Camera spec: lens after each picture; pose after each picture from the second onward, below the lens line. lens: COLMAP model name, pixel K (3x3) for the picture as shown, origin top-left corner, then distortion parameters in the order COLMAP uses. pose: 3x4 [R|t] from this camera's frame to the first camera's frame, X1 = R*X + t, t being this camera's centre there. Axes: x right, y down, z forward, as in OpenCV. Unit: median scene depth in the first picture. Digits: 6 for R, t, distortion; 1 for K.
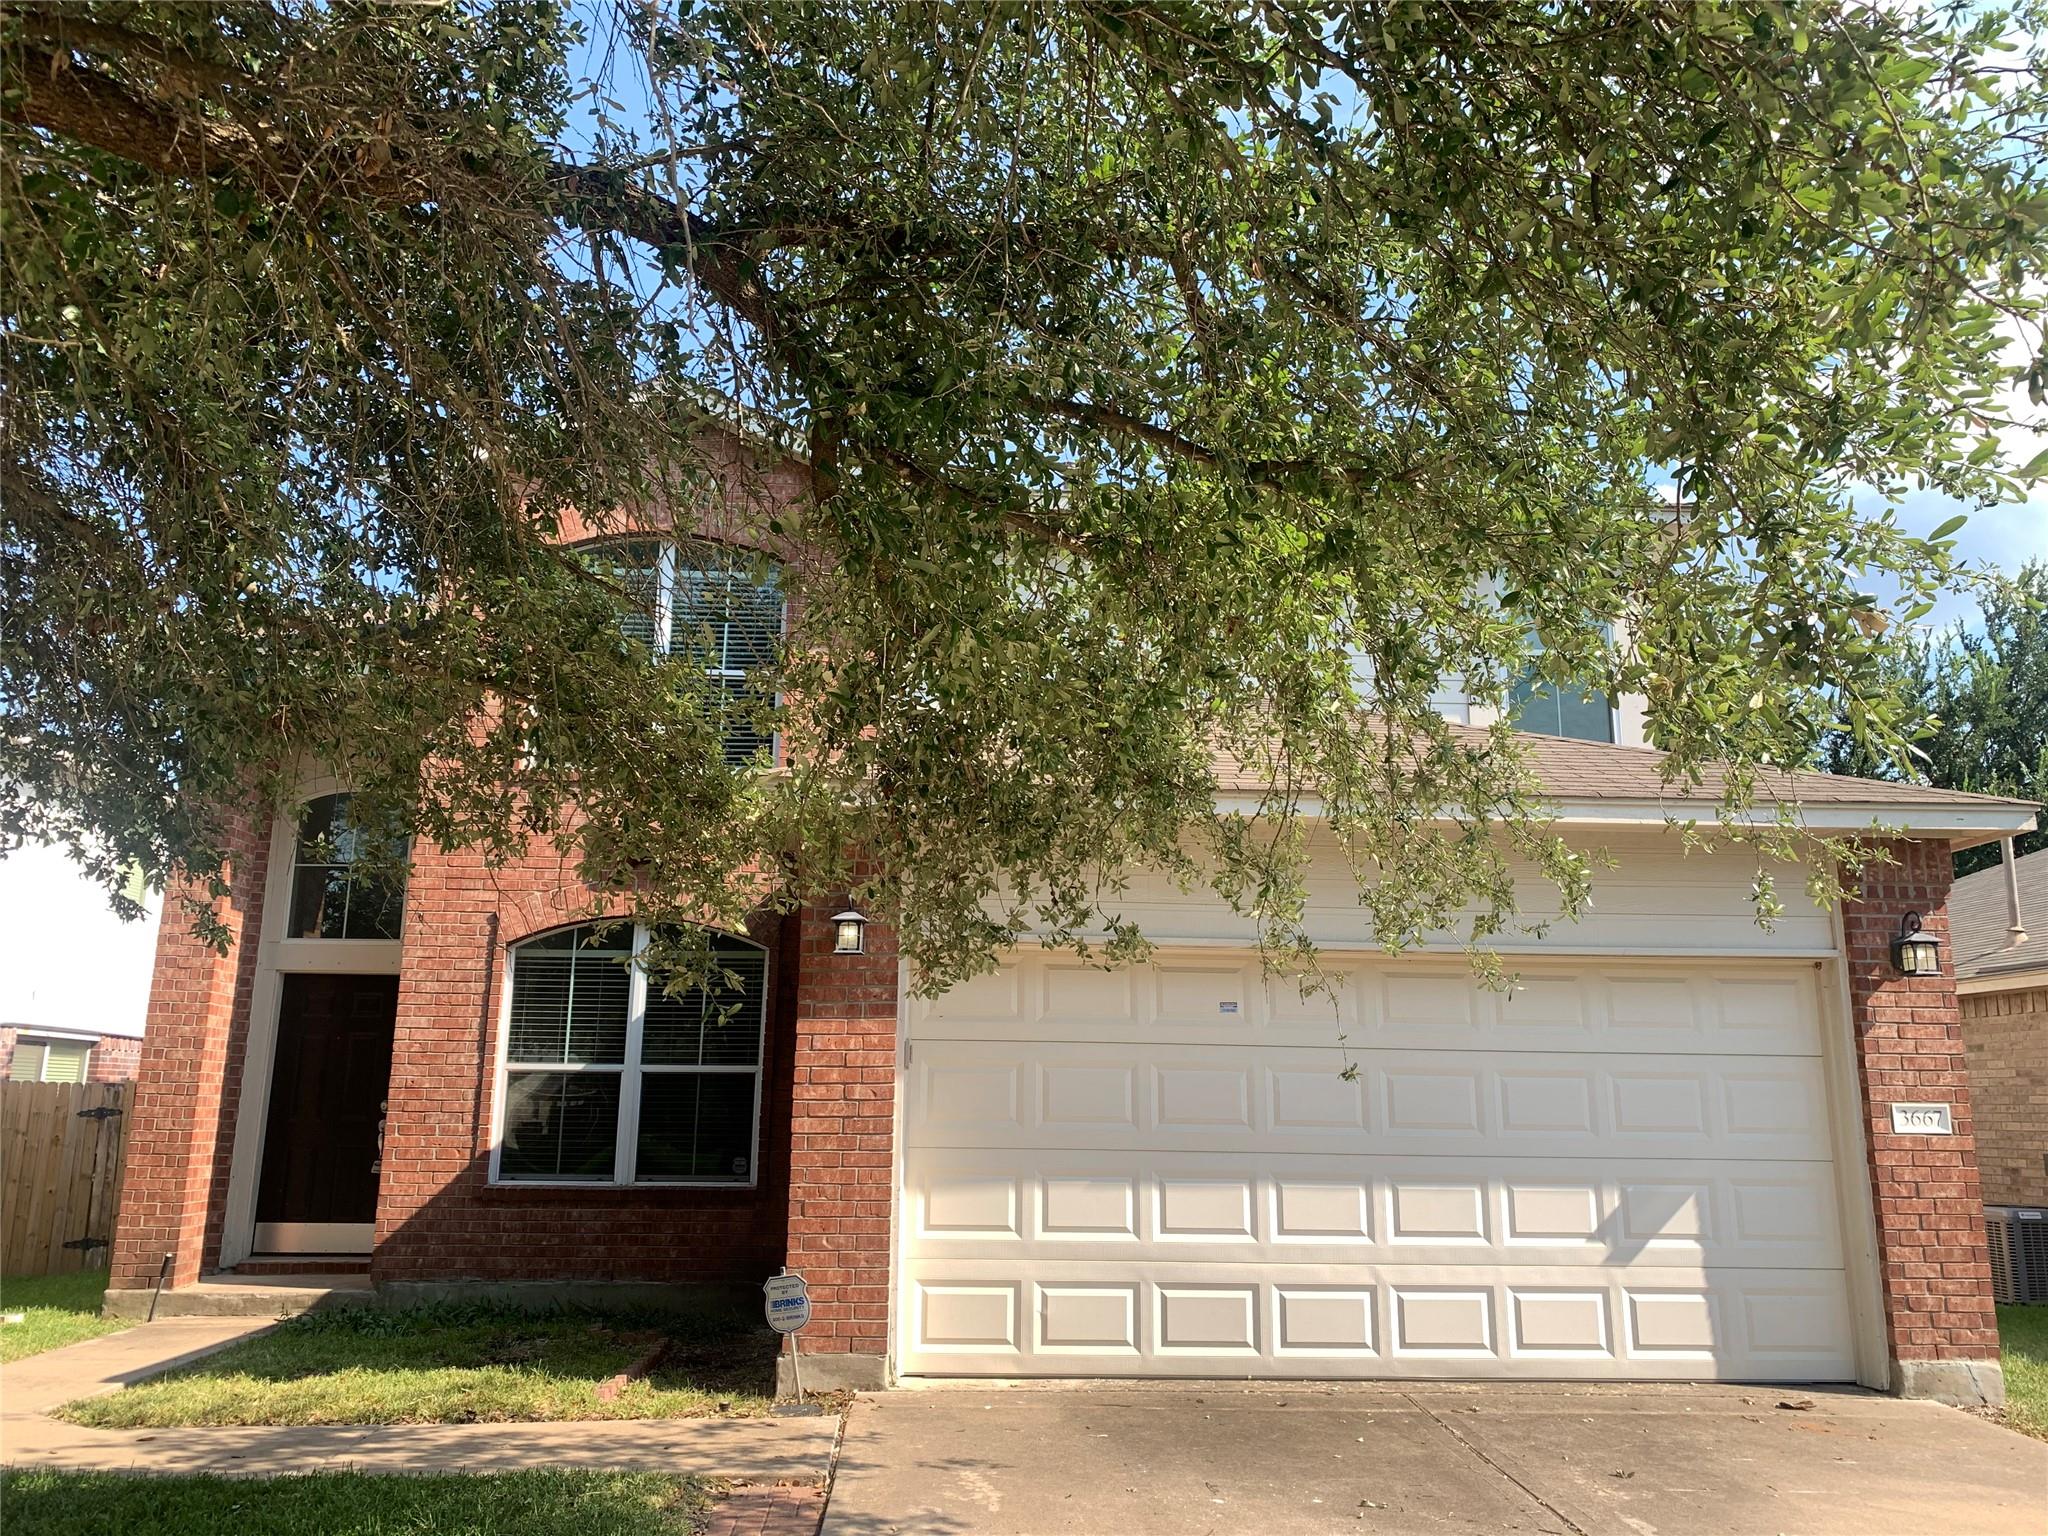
lens RADIAL K [[1543.6, 0, 1024.0], [0, 1543.6, 768.0], [0, 0, 1]] dist [0.004872, -0.004664]
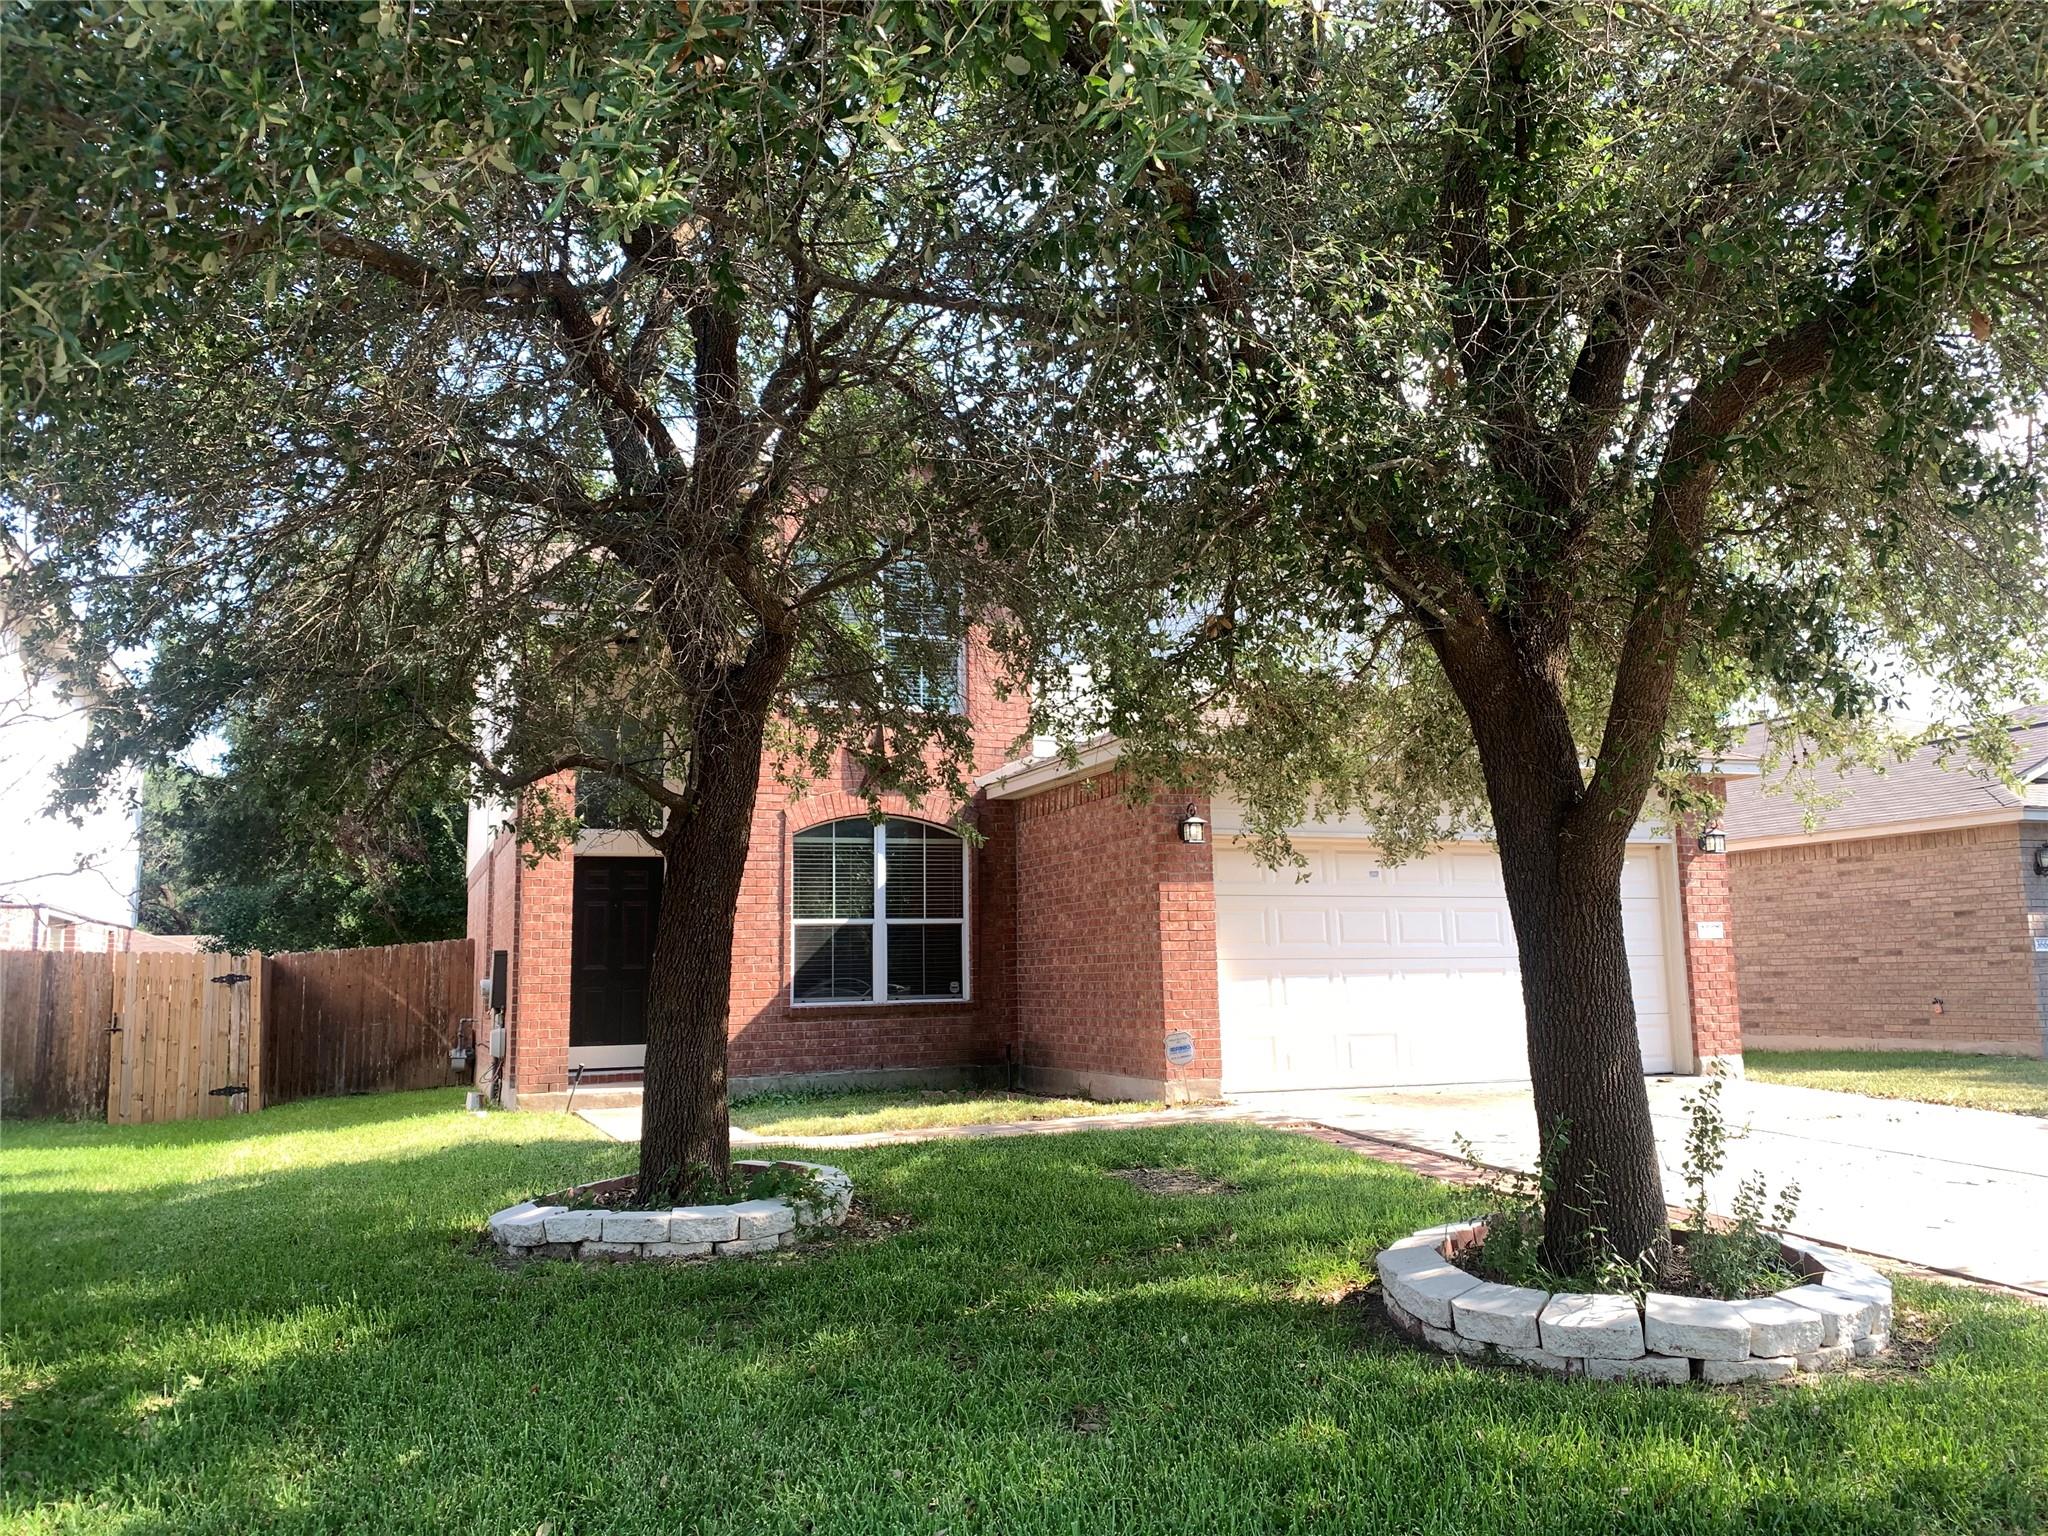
lens RADIAL K [[1552.2, 0, 1003.5], [0, 1552.2, 751.3], [0, 0, 1]] dist [0.103606, -0.239192]
pose [[0.948559, 0.015668, 0.316214, -0.604063], [-0.037903, 0.997211, 0.064289, -0.055383], [-0.314325, -0.072967, 0.946507, -0.364959]]
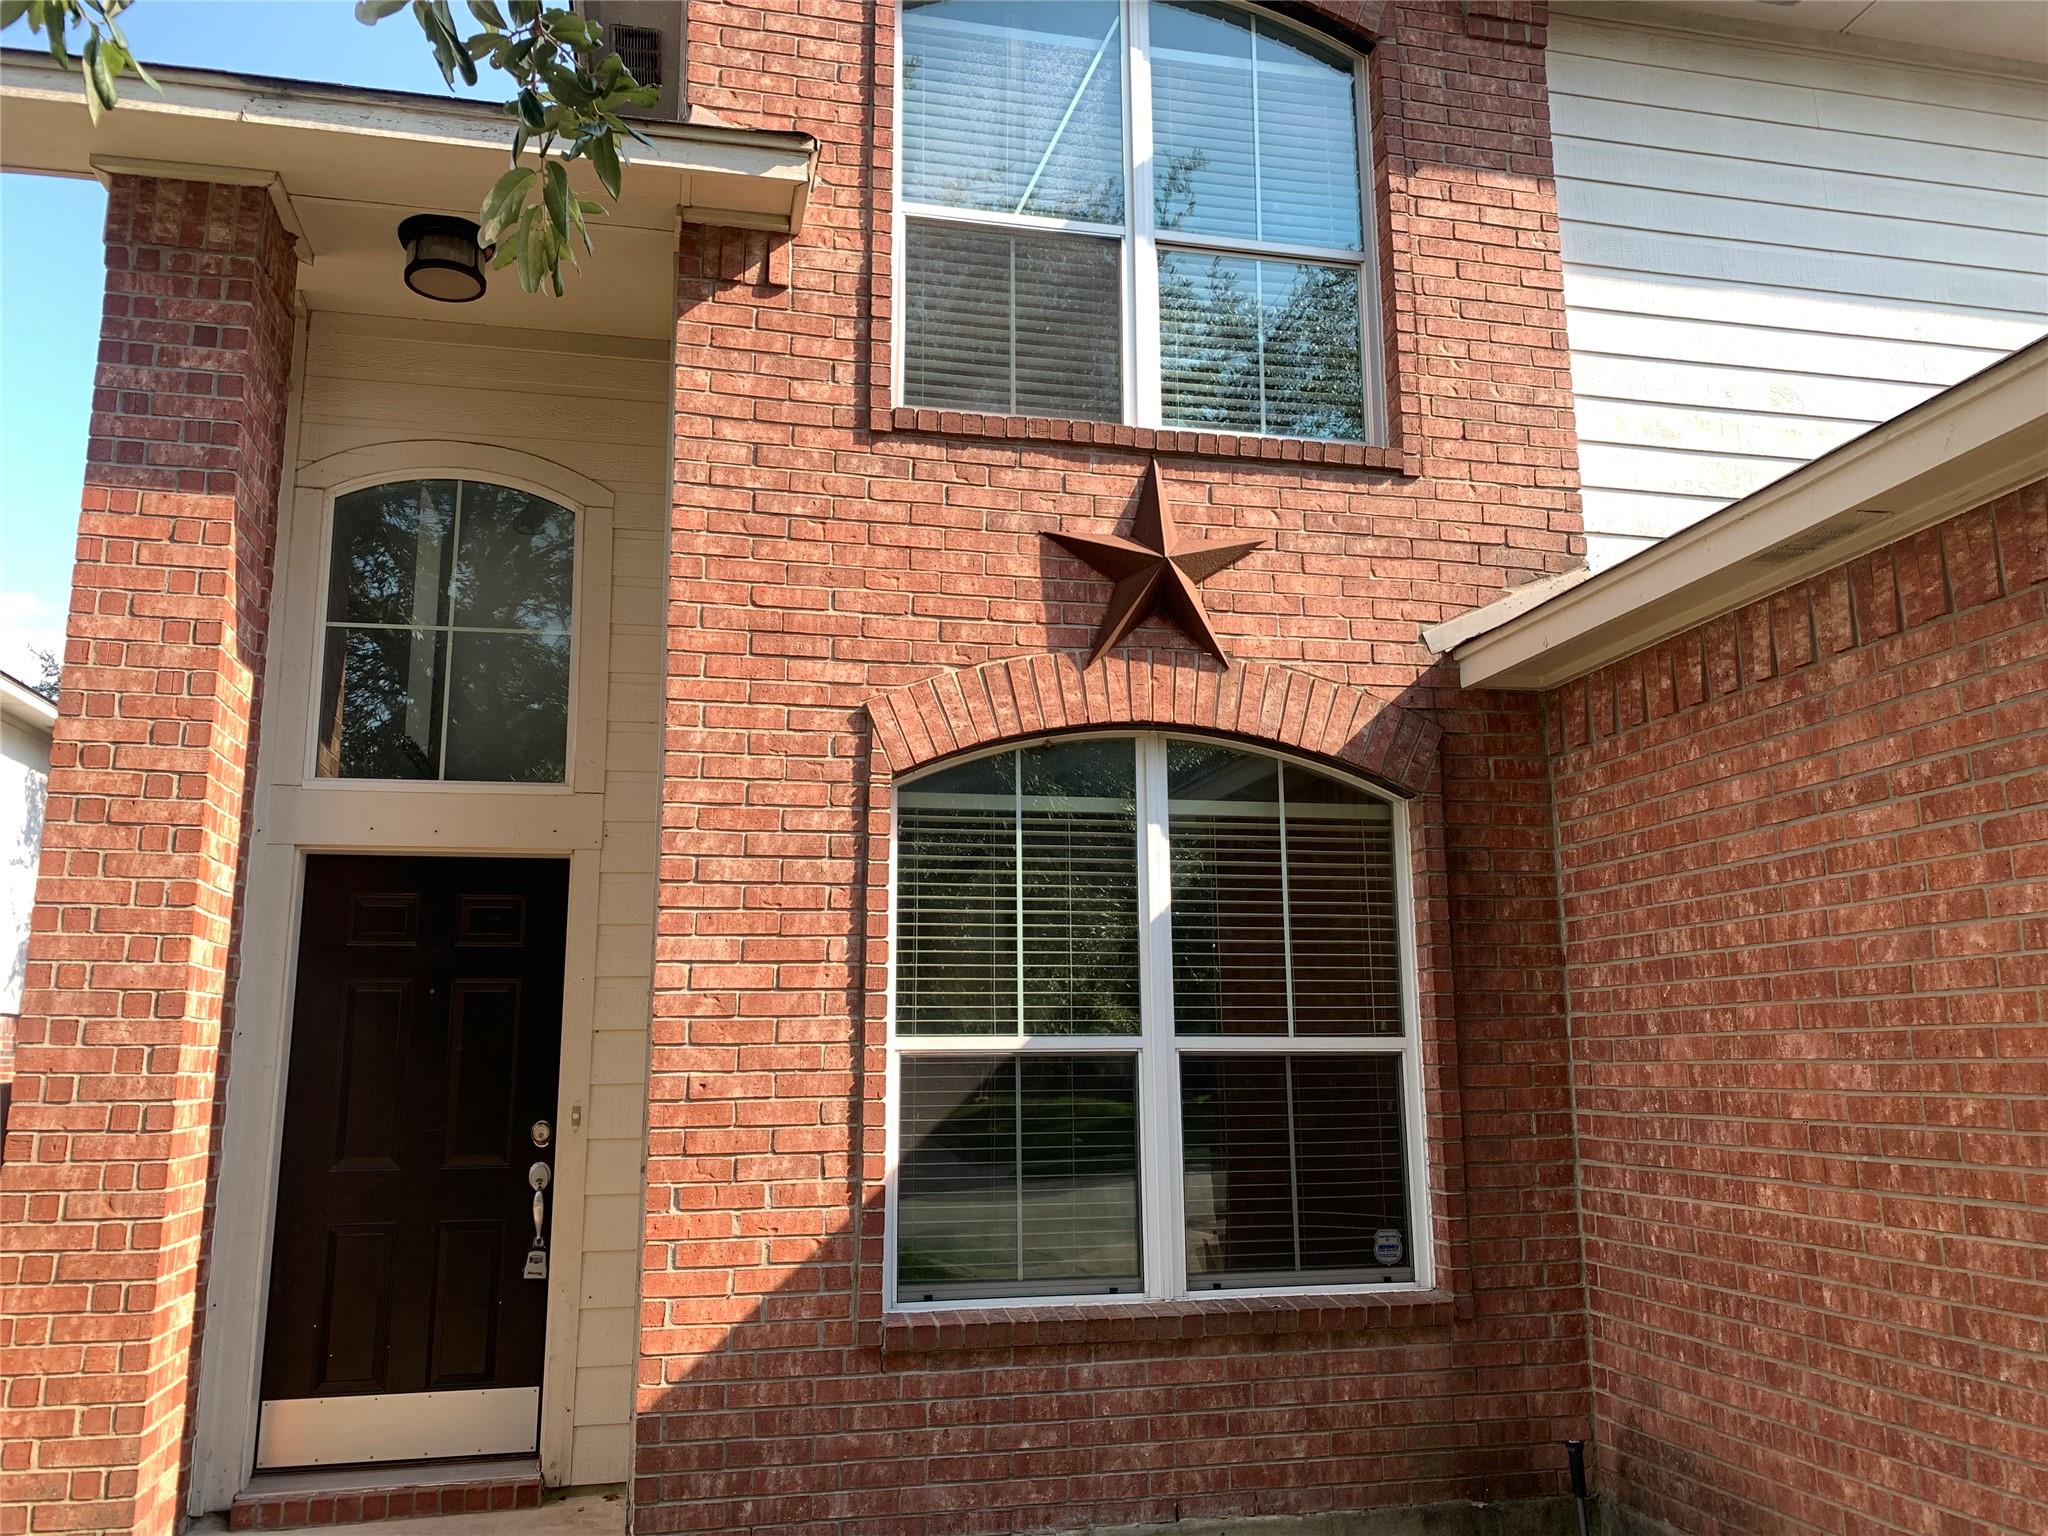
lens RADIAL K [[1510.7, 0, 984.7], [0, 1510.7, 758.7], [0, 0, 1]] dist [0.061748, -0.065573]
pose [[0.987251, 0.012980, 0.158638, -0.384800], [-0.016482, 0.999648, 0.020776, 0.100443], [-0.158313, -0.023126, 0.987118, 0.563840]]
